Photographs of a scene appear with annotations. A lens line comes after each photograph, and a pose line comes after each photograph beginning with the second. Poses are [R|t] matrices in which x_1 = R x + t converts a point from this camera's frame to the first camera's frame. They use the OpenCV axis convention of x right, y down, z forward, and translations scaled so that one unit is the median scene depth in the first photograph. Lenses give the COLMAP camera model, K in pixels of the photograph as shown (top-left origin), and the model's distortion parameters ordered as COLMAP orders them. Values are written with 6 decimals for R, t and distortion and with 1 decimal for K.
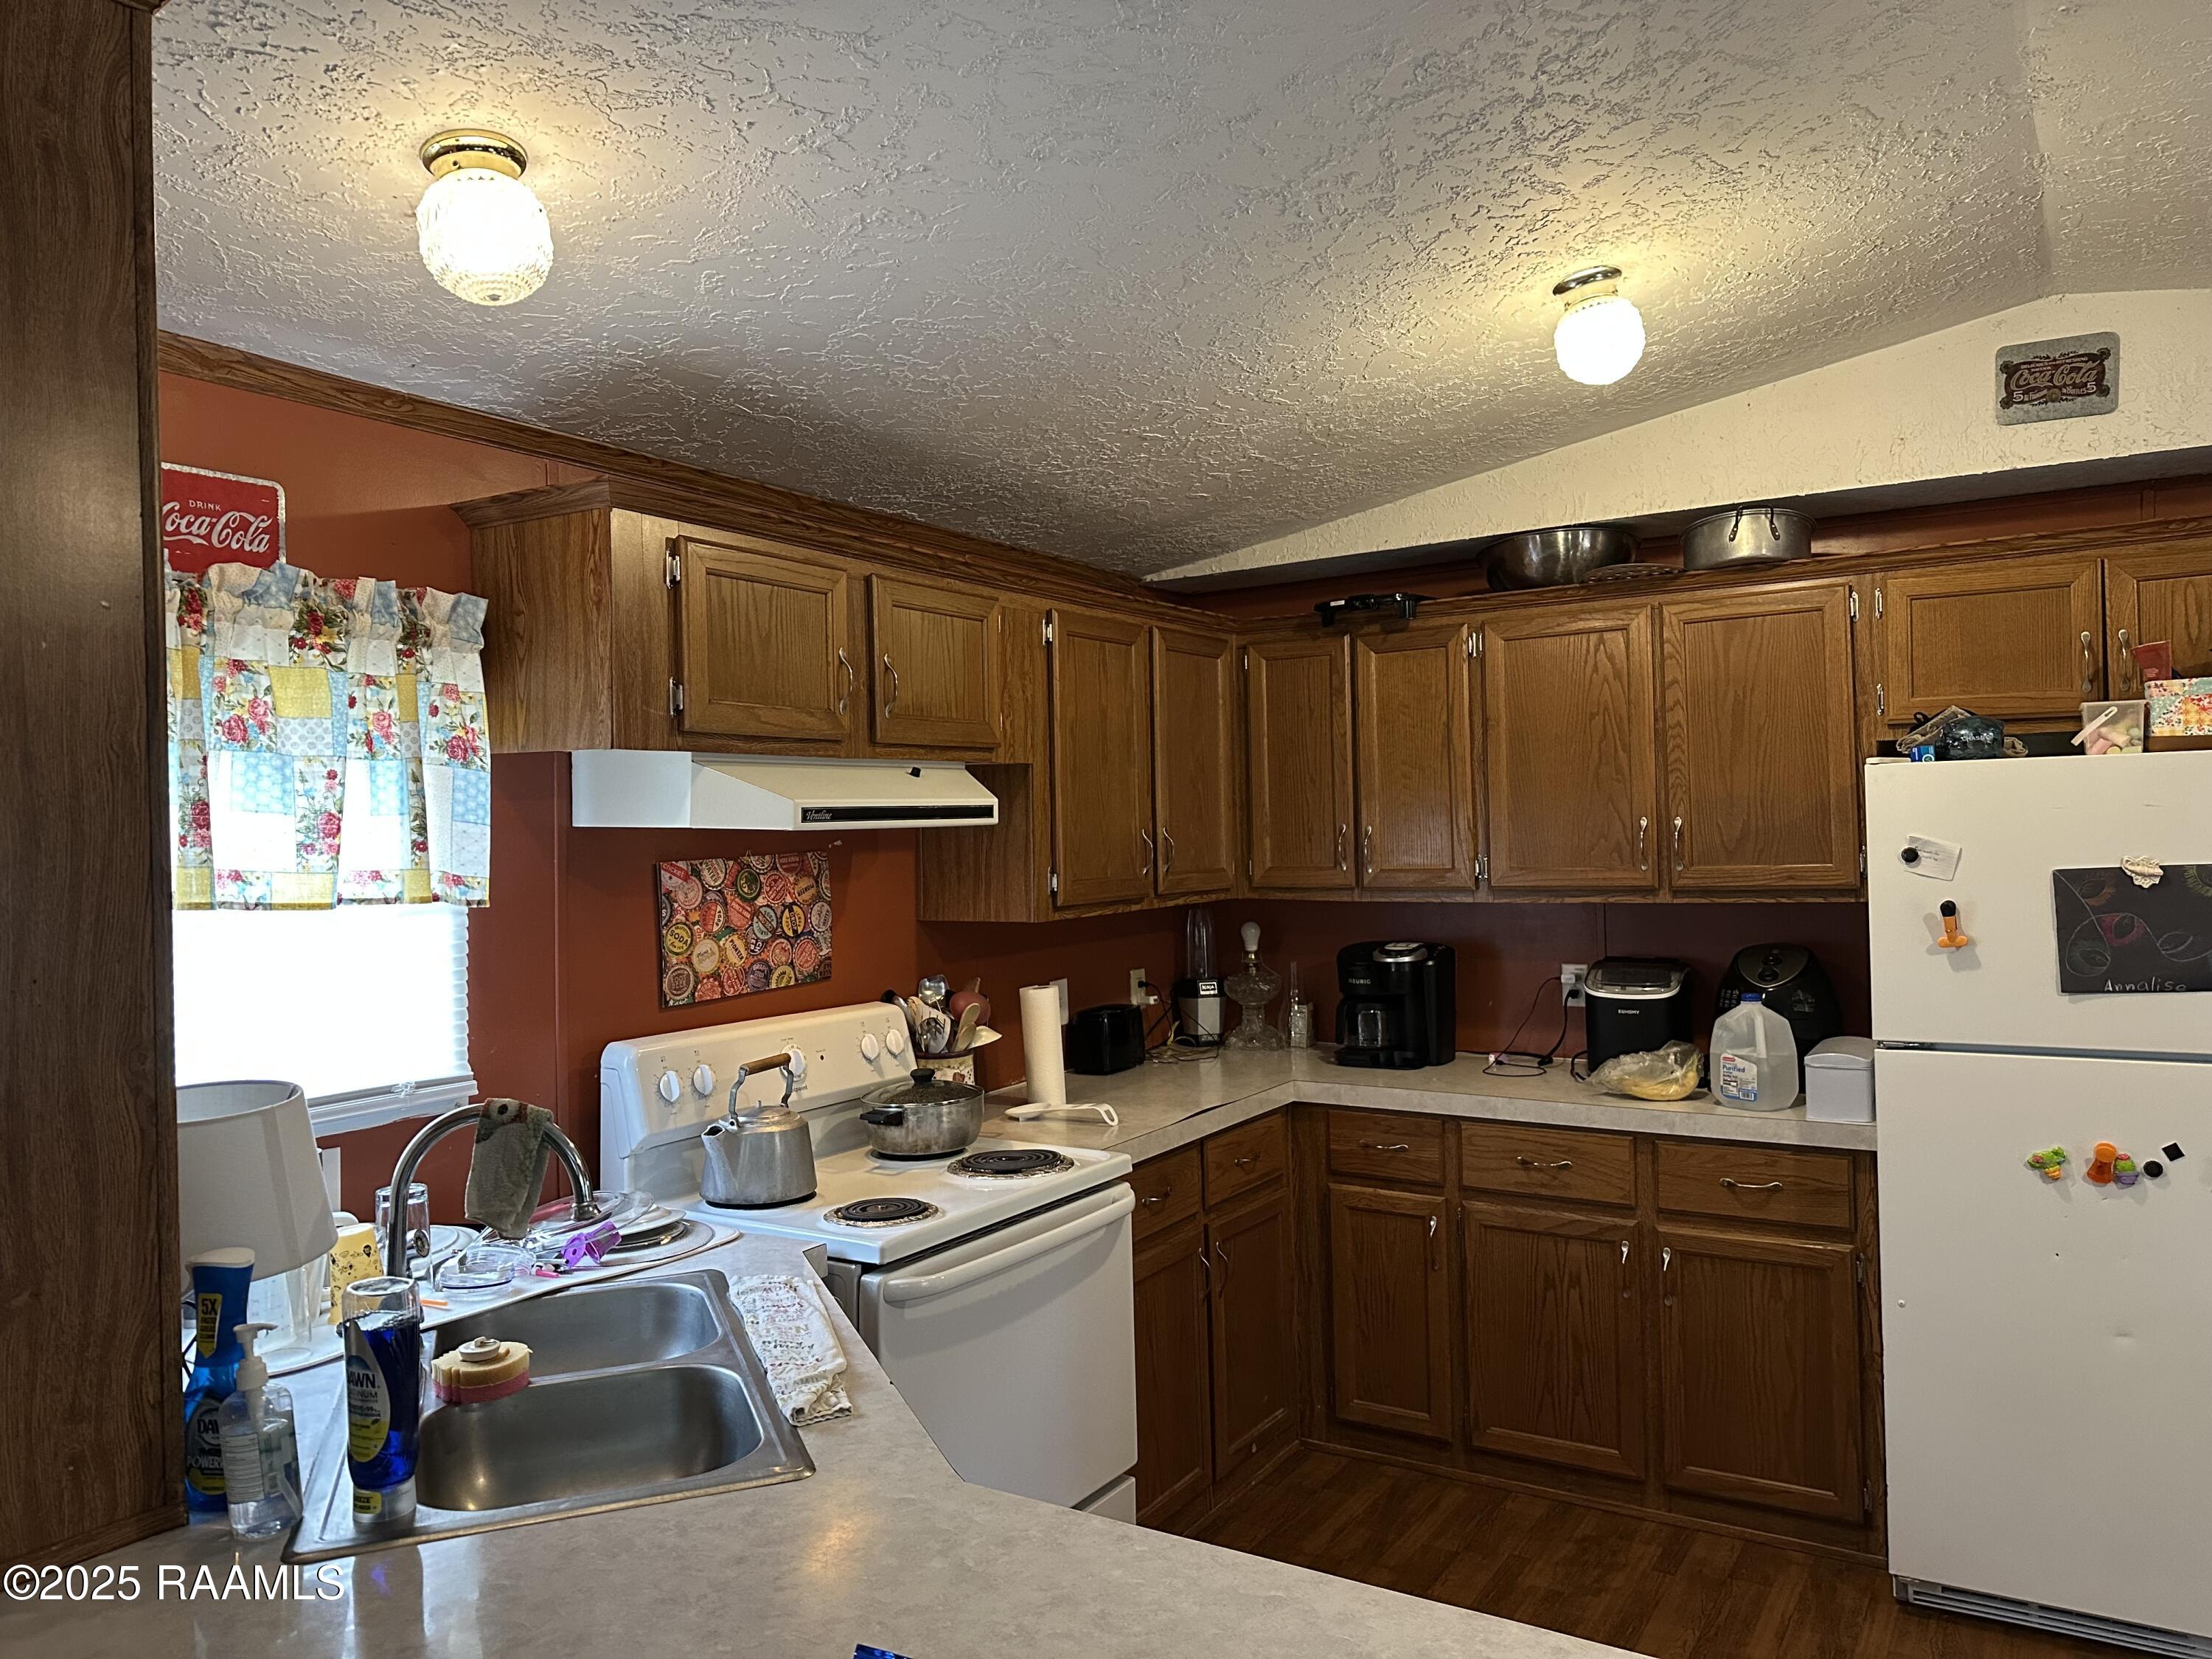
lens RADIAL K [[1543.2, 0, 1095.7], [0, 1543.2, 810.4], [0, 0, 1]] dist [0.037099, -0.056488]
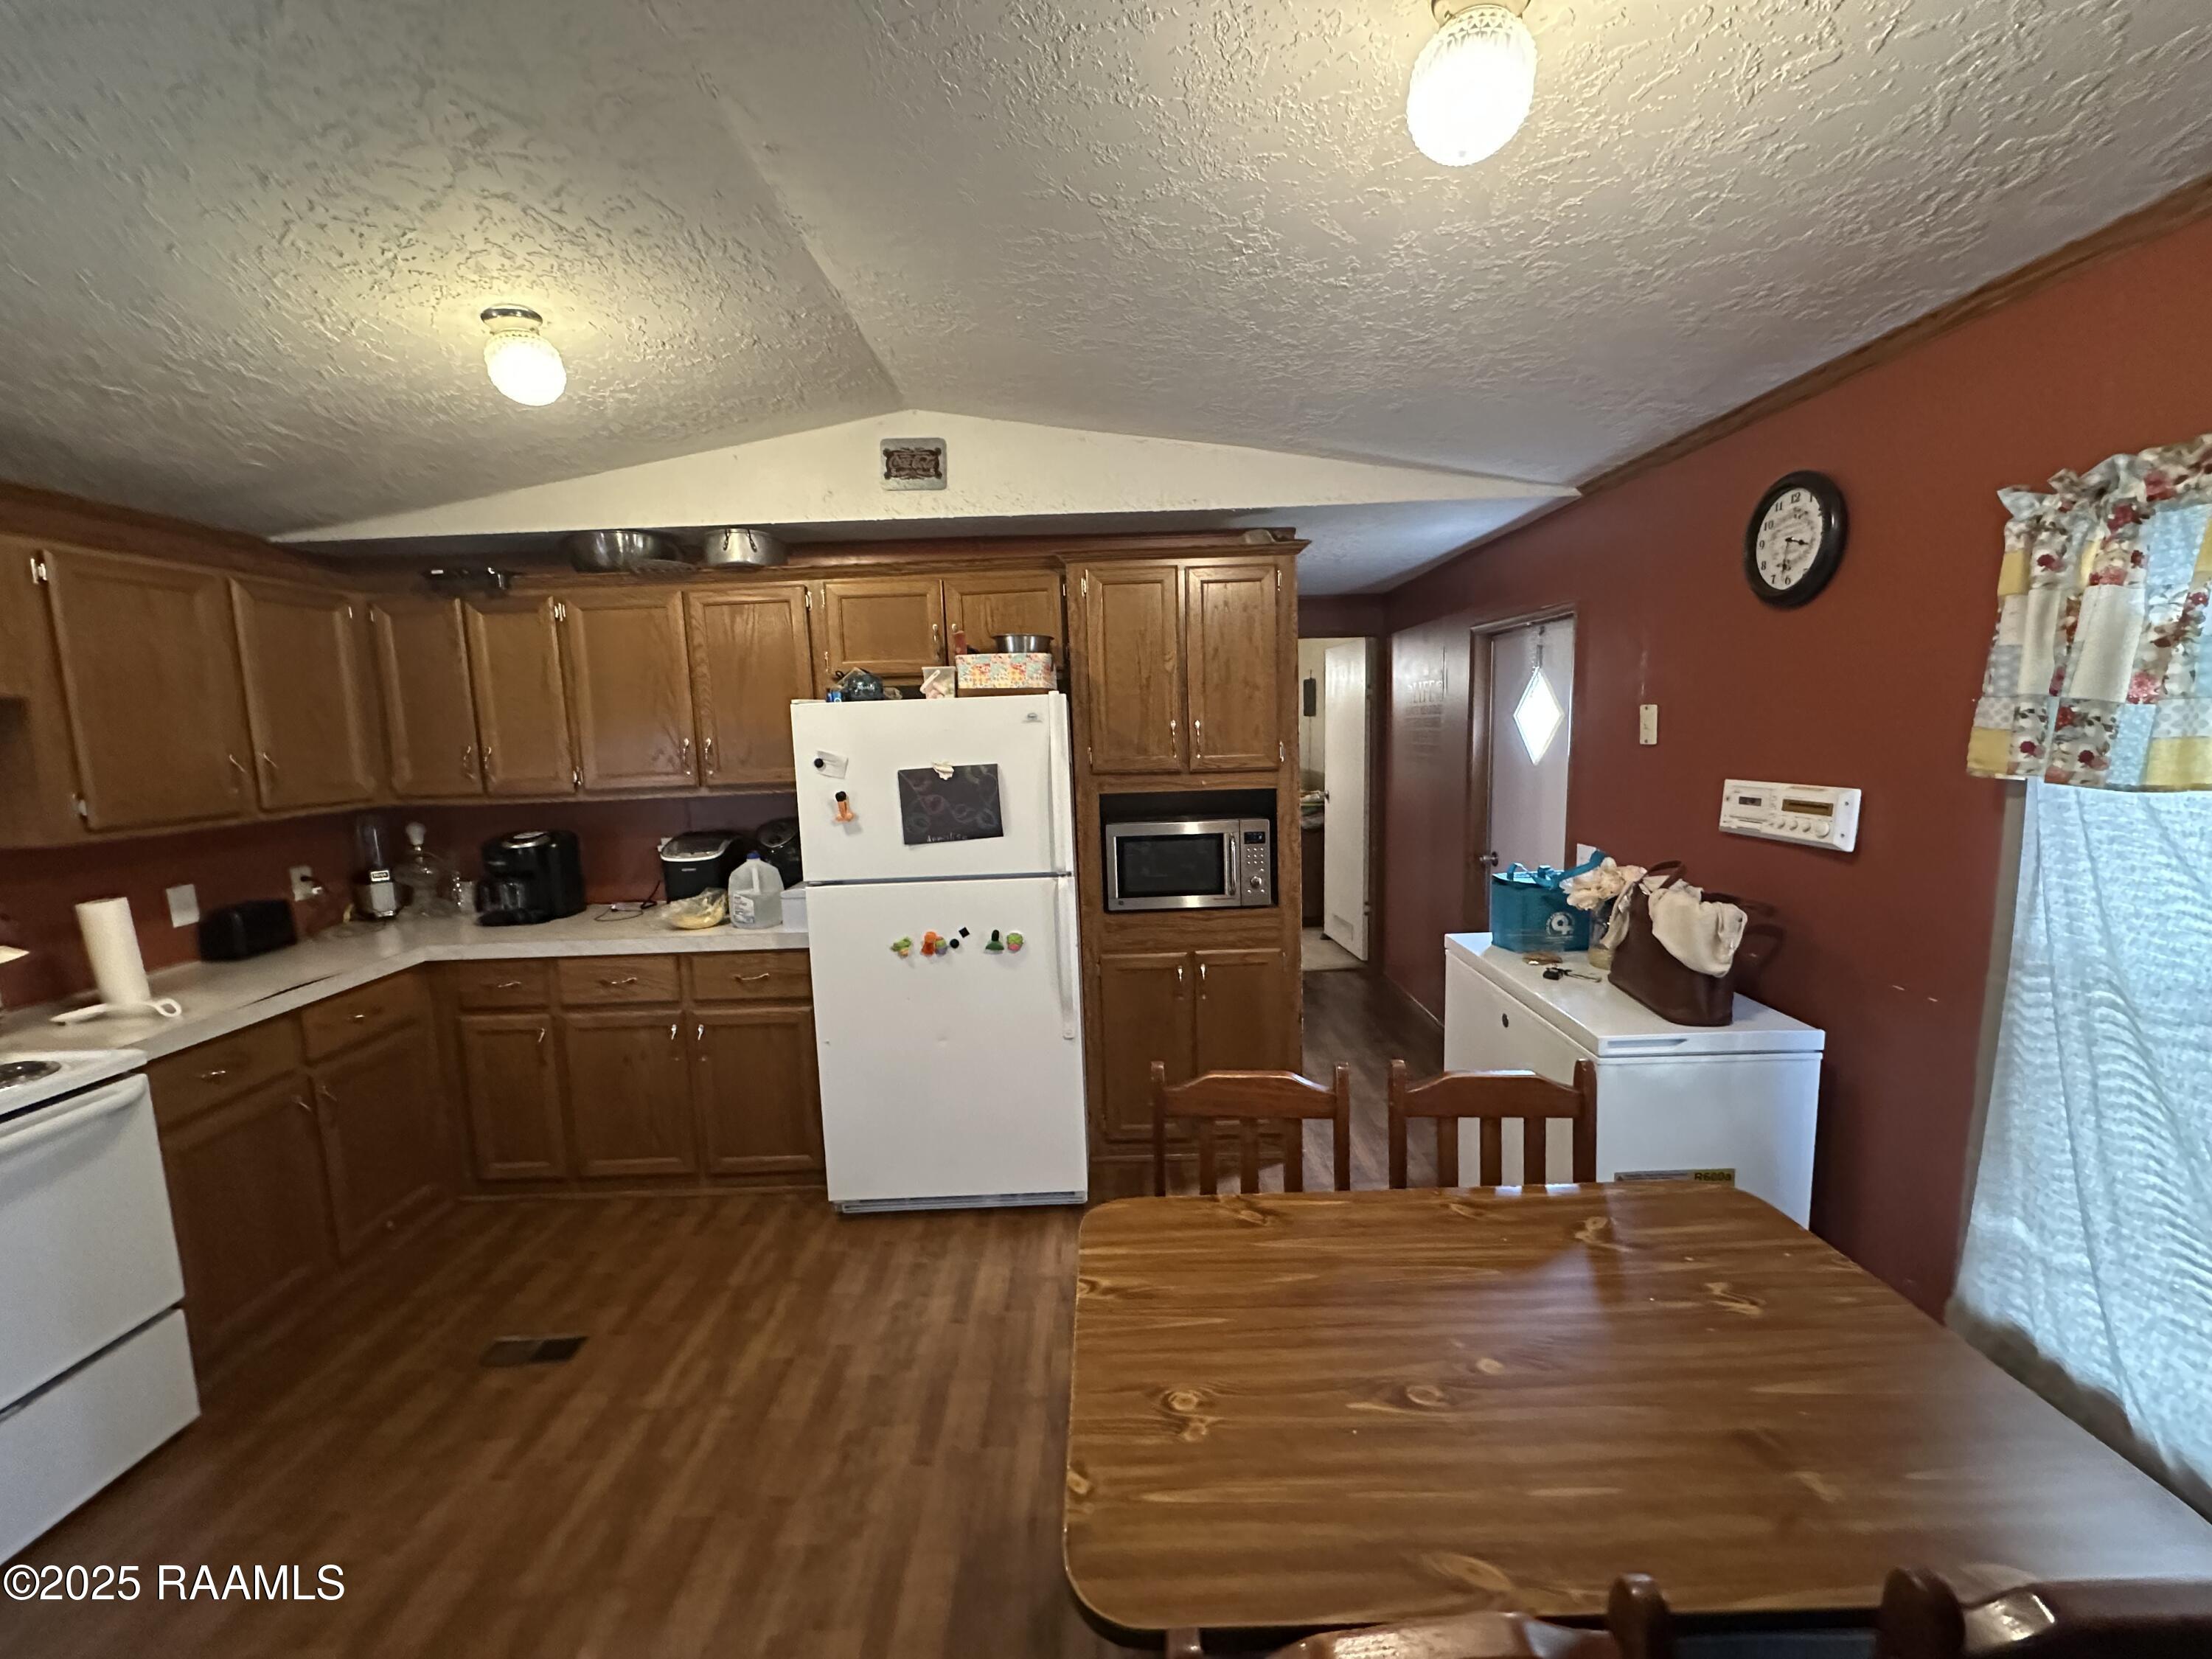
lens RADIAL K [[891.1, 0, 1120.6], [0, 891.1, 833.7], [0, 0, 1]] dist [-0.004408, -0.000169]
pose [[0.834407, -0.071323, 0.546514, 0.238663], [0.005980, 0.992705, 0.120422, -0.005657], [-0.551116, -0.097212, 0.828746, 0.069081]]
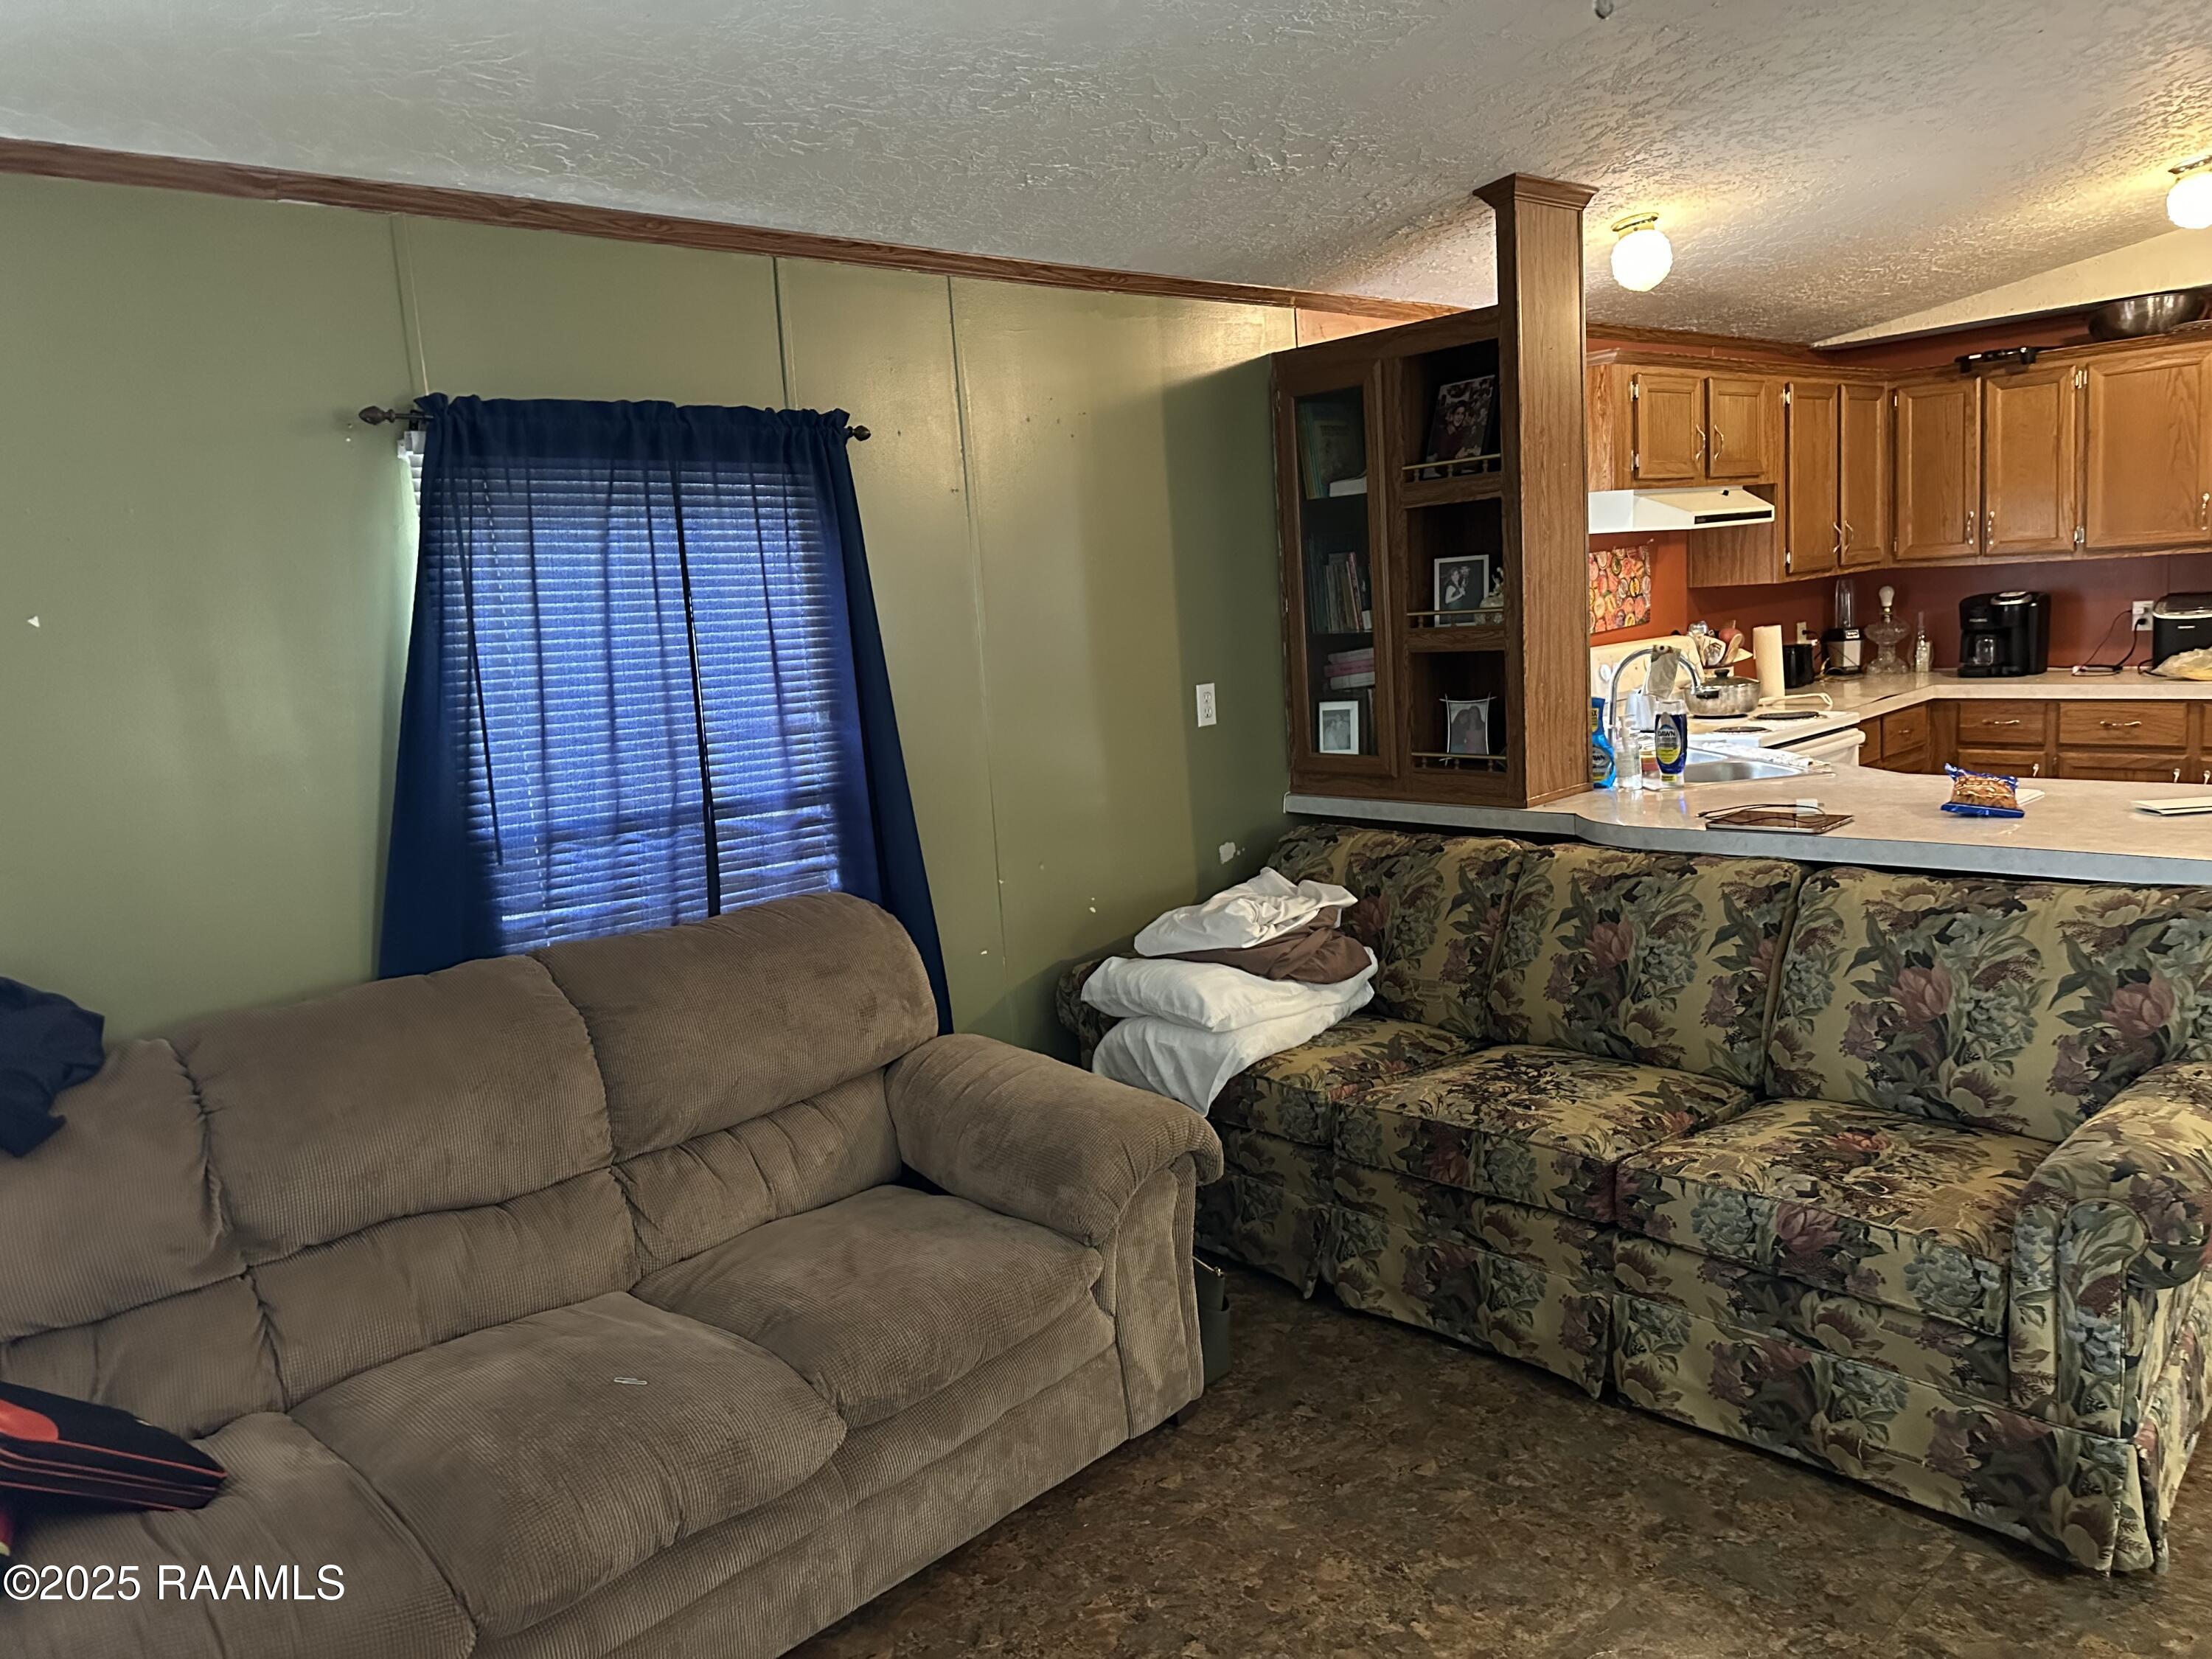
lens RADIAL K [[1543.2, 0, 1112.5], [0, 1543.2, 817.7], [0, 0, 1]] dist [0.037099, -0.056488]
pose [[0.967469, -0.010903, -0.252754, -0.298555], [0.055307, 0.984020, 0.169252, 0.000402], [0.246870, -0.177725, 0.952612, -0.753726]]
